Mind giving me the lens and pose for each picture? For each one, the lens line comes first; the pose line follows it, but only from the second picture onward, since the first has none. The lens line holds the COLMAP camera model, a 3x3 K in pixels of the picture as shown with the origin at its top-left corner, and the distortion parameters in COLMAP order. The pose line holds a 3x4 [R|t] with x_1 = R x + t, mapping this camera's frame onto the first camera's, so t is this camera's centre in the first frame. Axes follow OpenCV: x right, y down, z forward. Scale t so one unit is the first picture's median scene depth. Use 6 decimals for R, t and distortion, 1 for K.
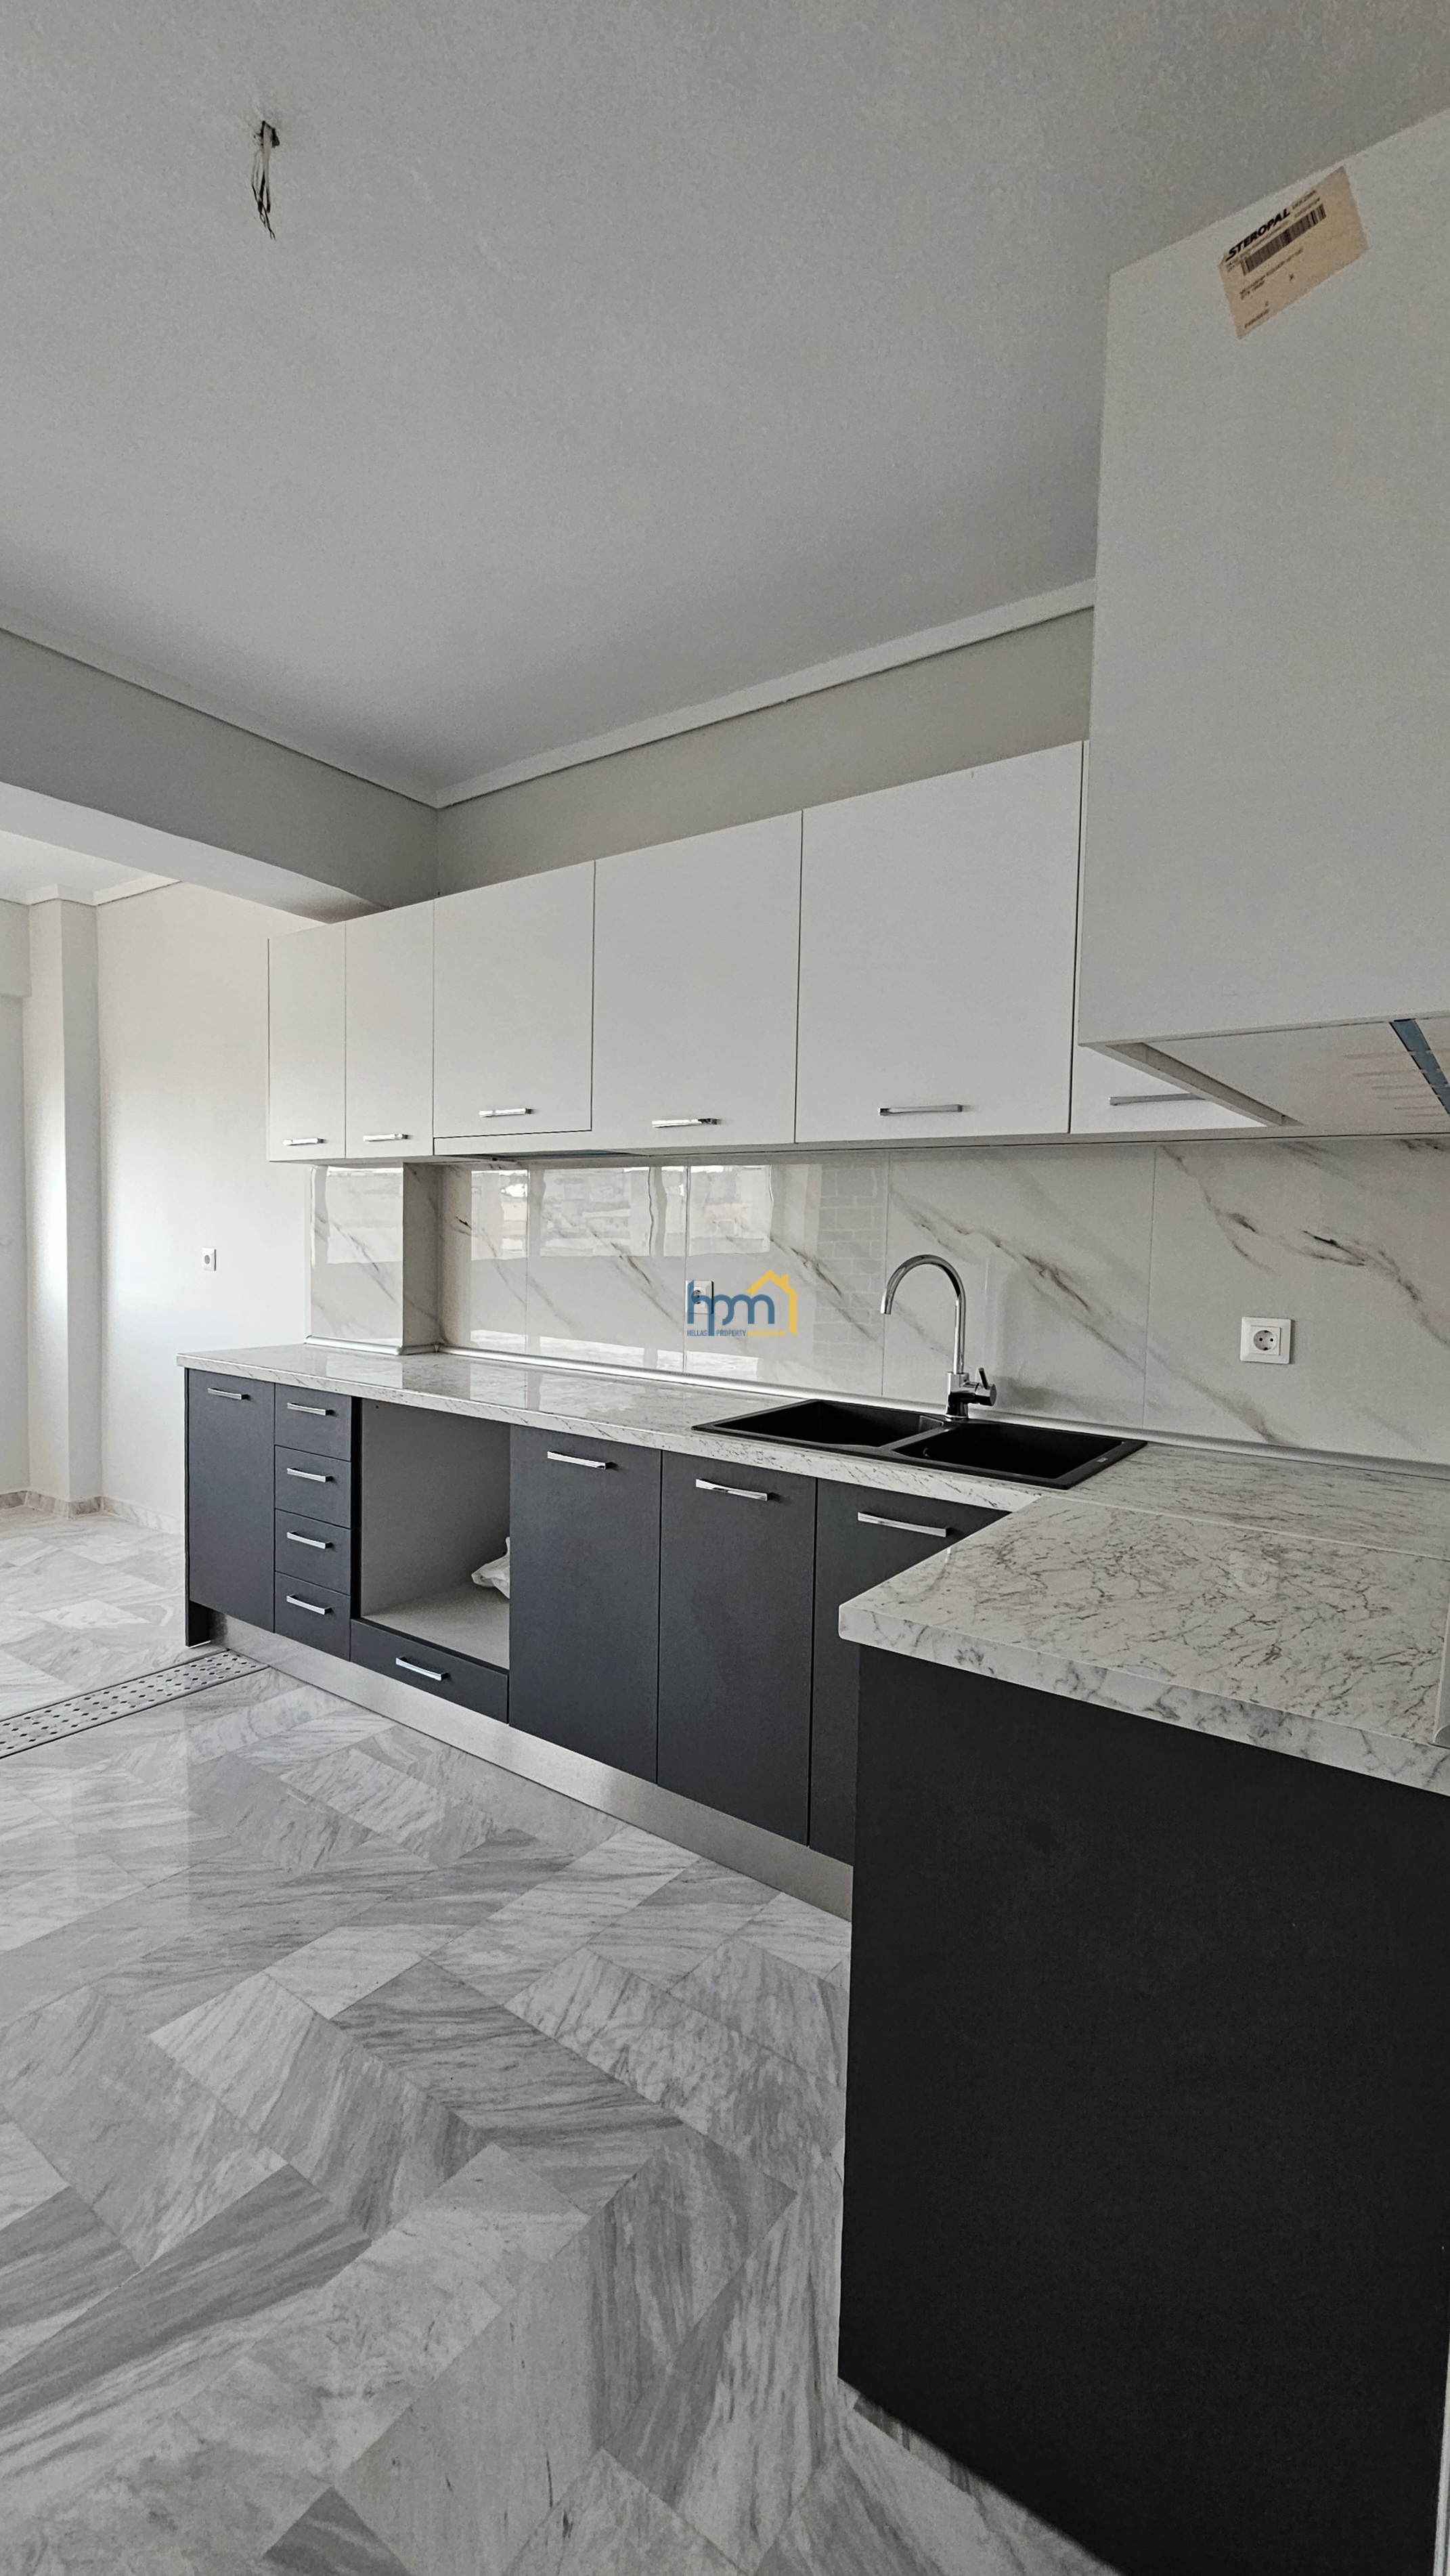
lens RADIAL K [[1106.4, 0, 726.4], [0, 1106.4, 1292.6], [0, 0, 1]] dist [0.000203, -0.000385]
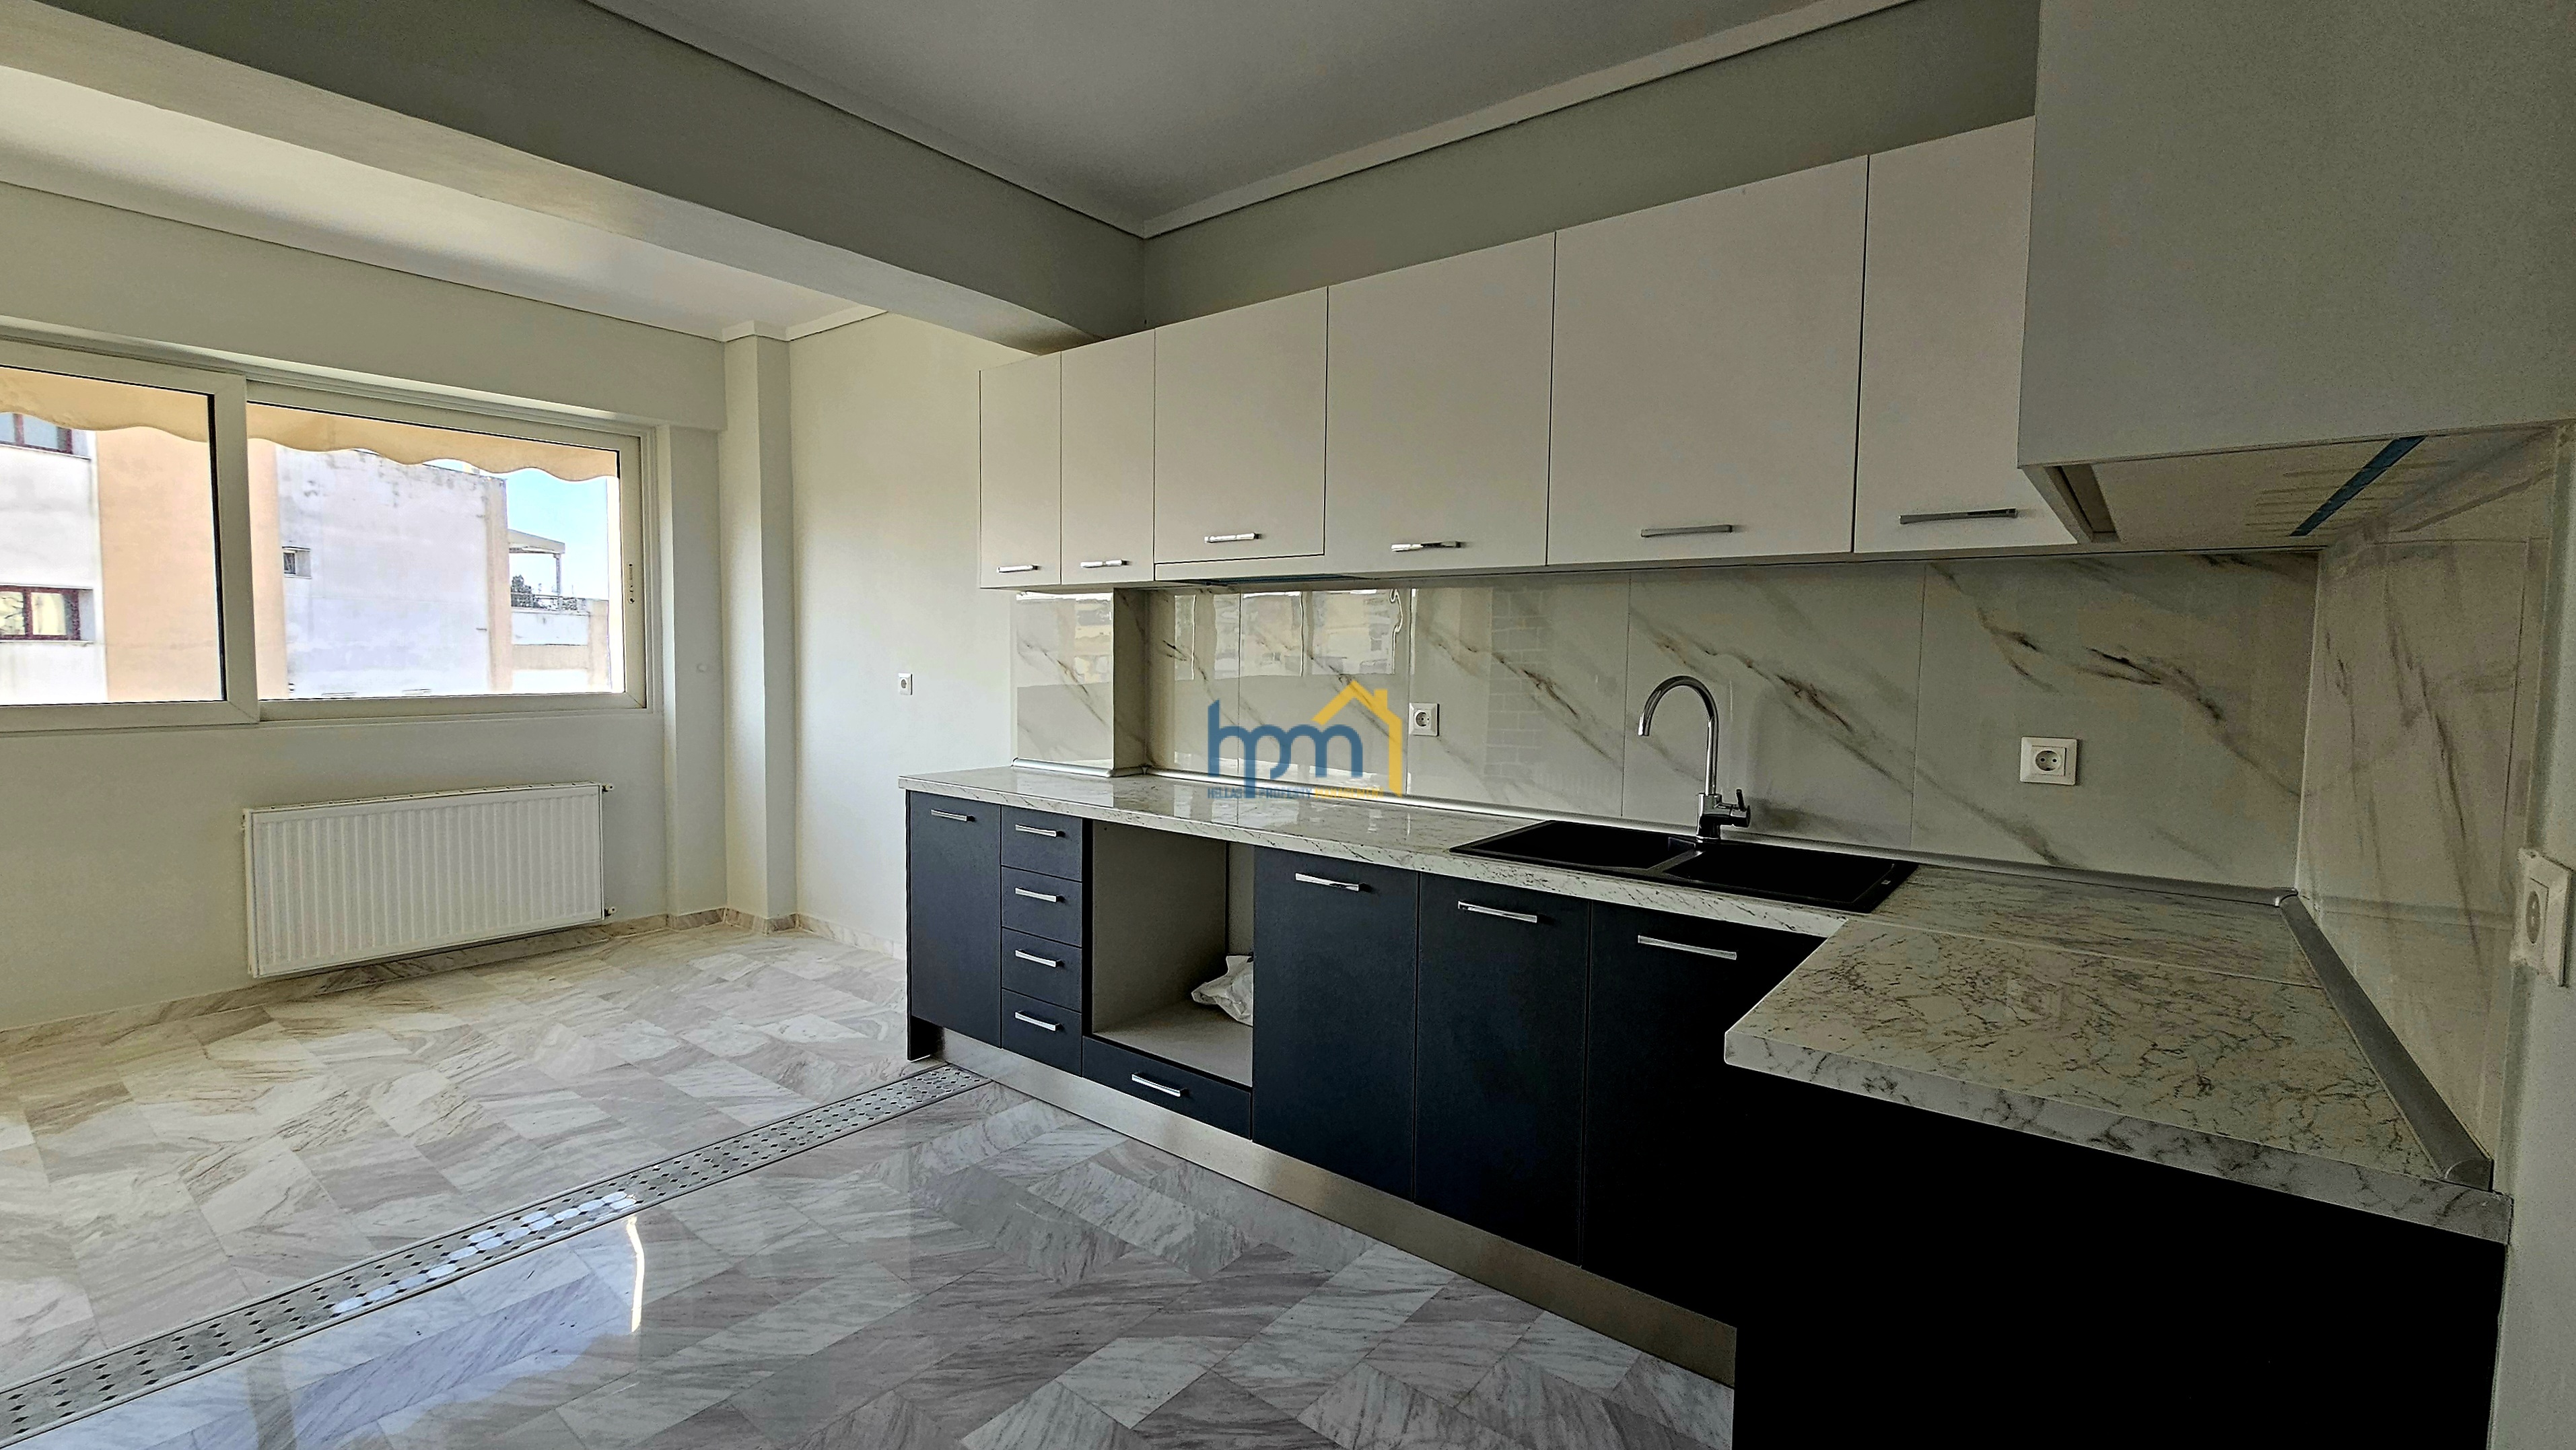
lens RADIAL K [[1093.8, 0, 1288.8], [0, 1093.8, 719.2], [0, 0, 1]] dist [-0.001270, 0.000471]
pose [[0.999104, -0.005603, -0.041942, -0.141771], [0.005891, 0.999960, 0.006728, -0.004340], [0.041903, -0.006969, 0.999097, 0.000317]]
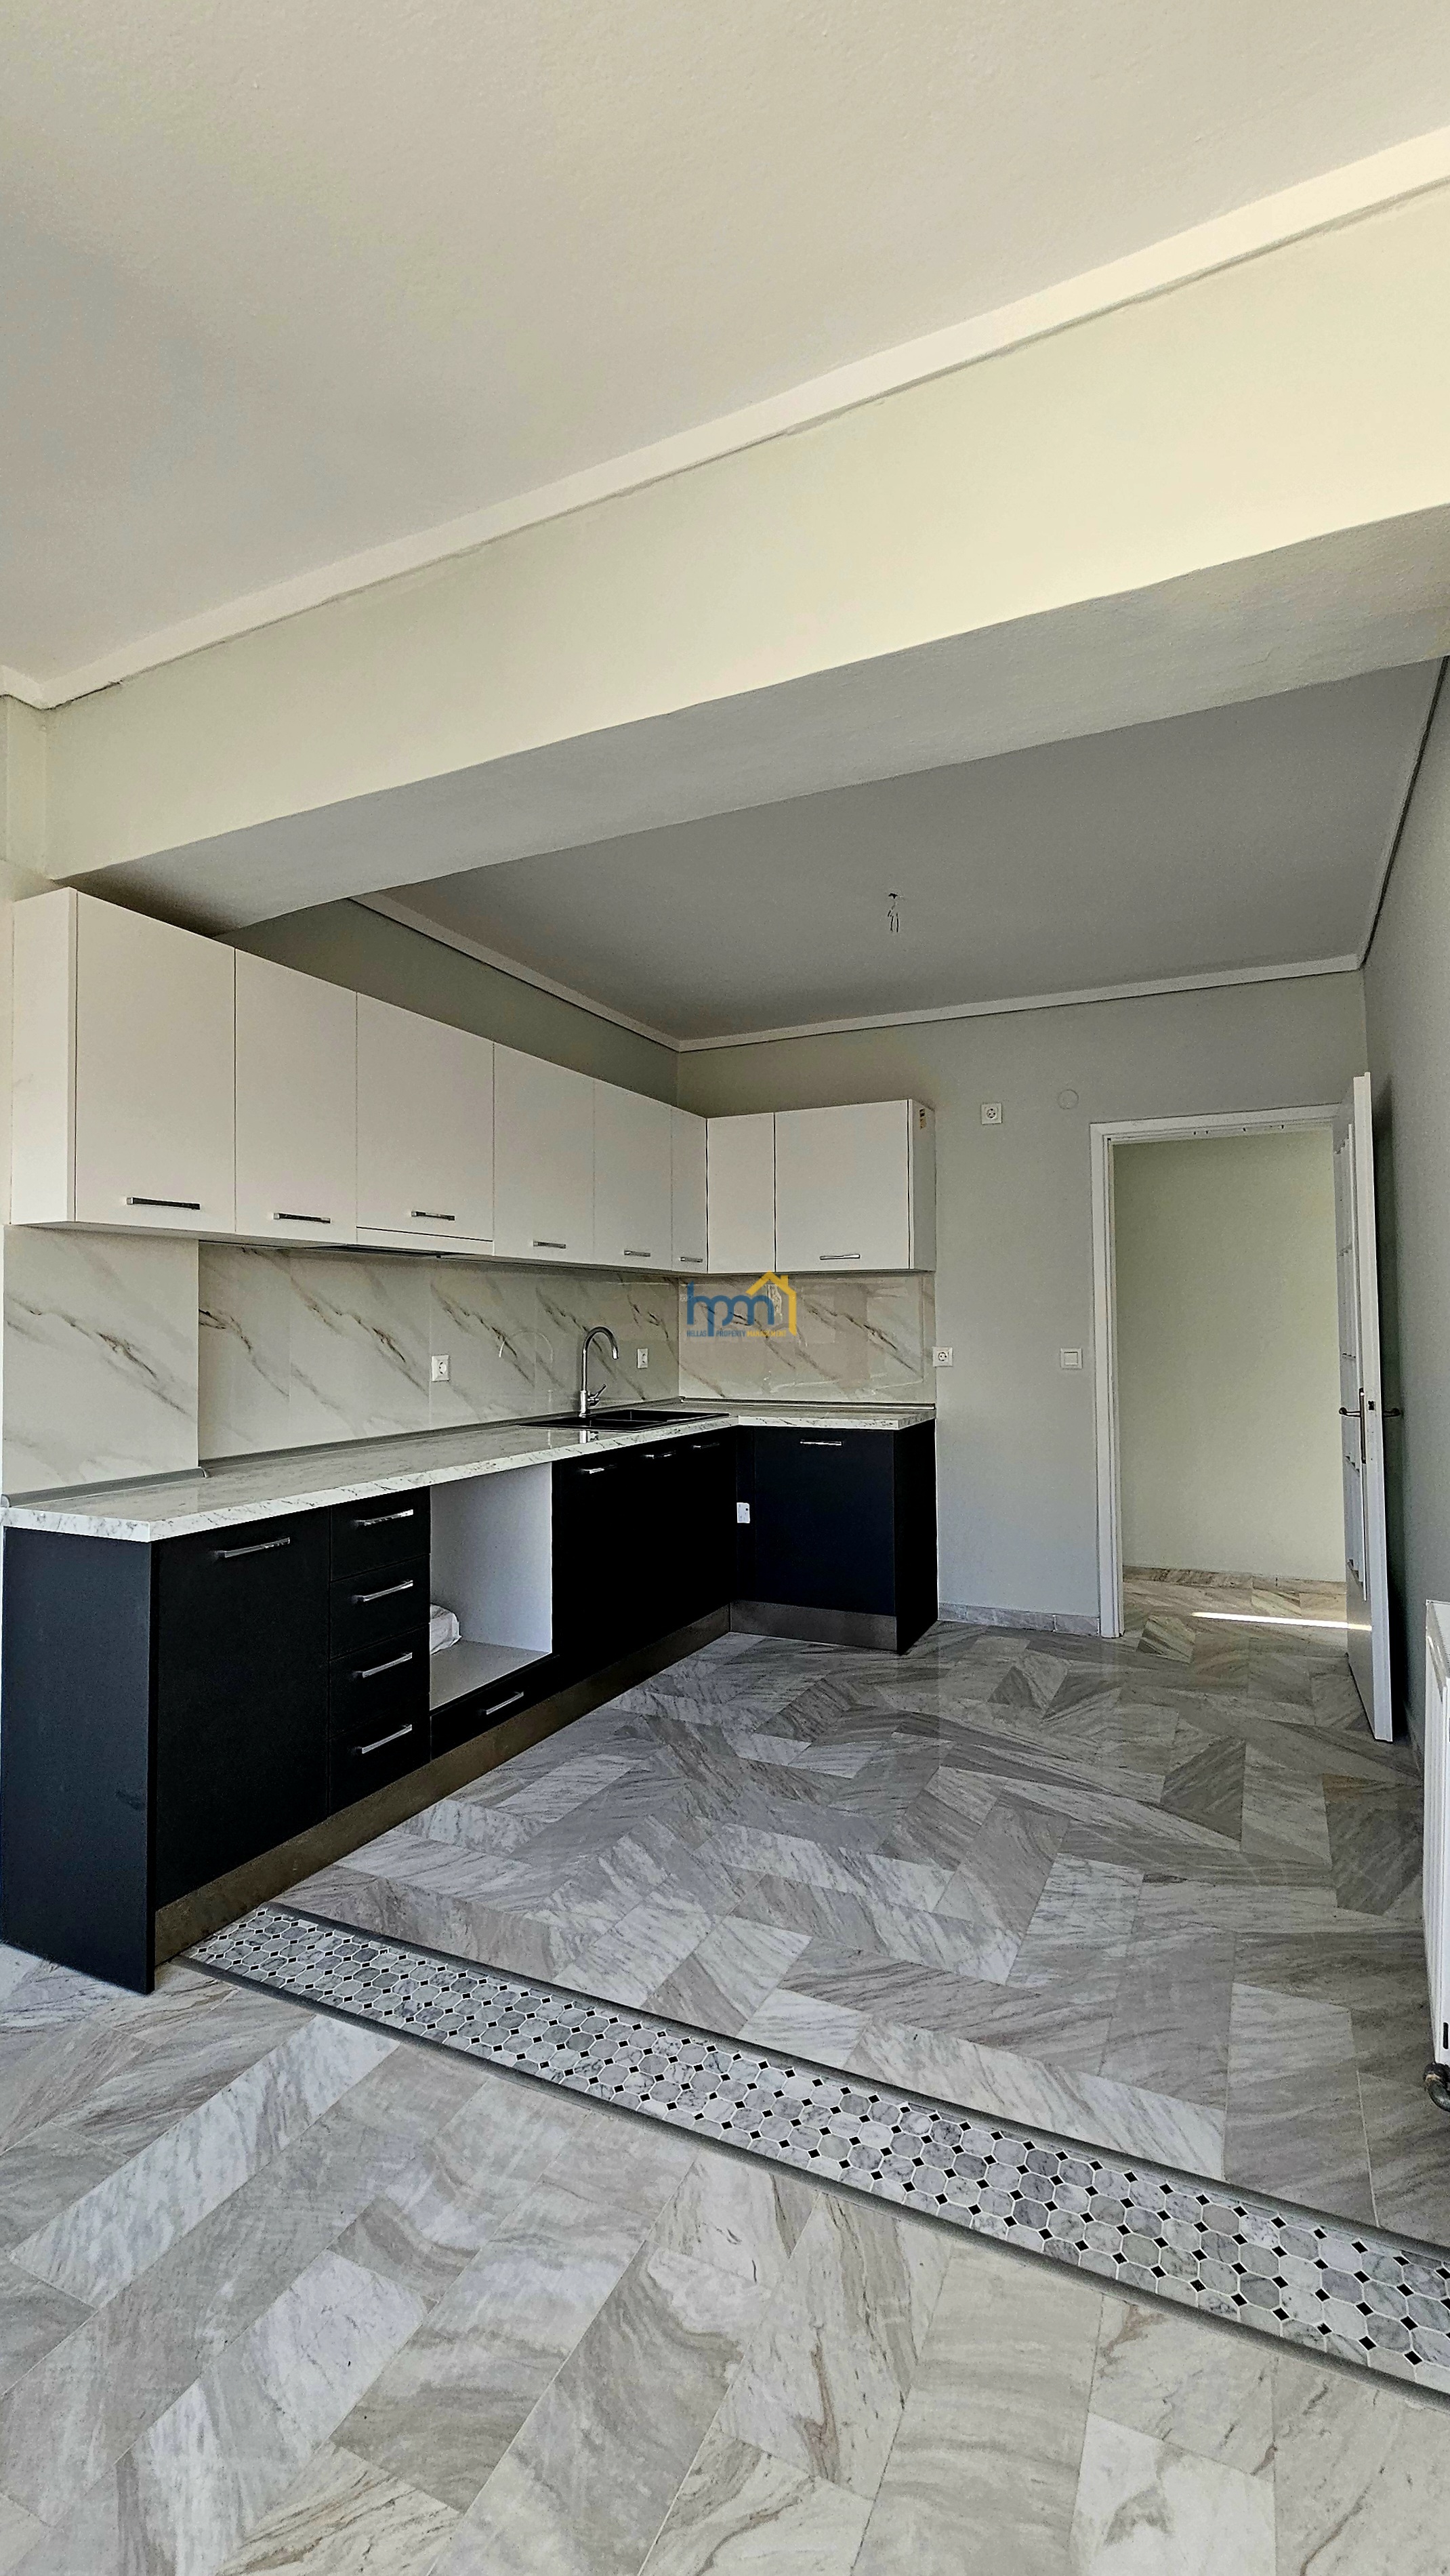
lens RADIAL K [[1103.2, 0, 730.4], [0, 1103.2, 1289.1], [0, 0, 1]] dist [0.000343, -0.000501]
pose [[-0.178716, 0.008958, 0.983860, -1.838110], [0.056117, 0.998424, 0.001103, -0.095411], [-0.982299, 0.055409, -0.178937, 1.209583]]
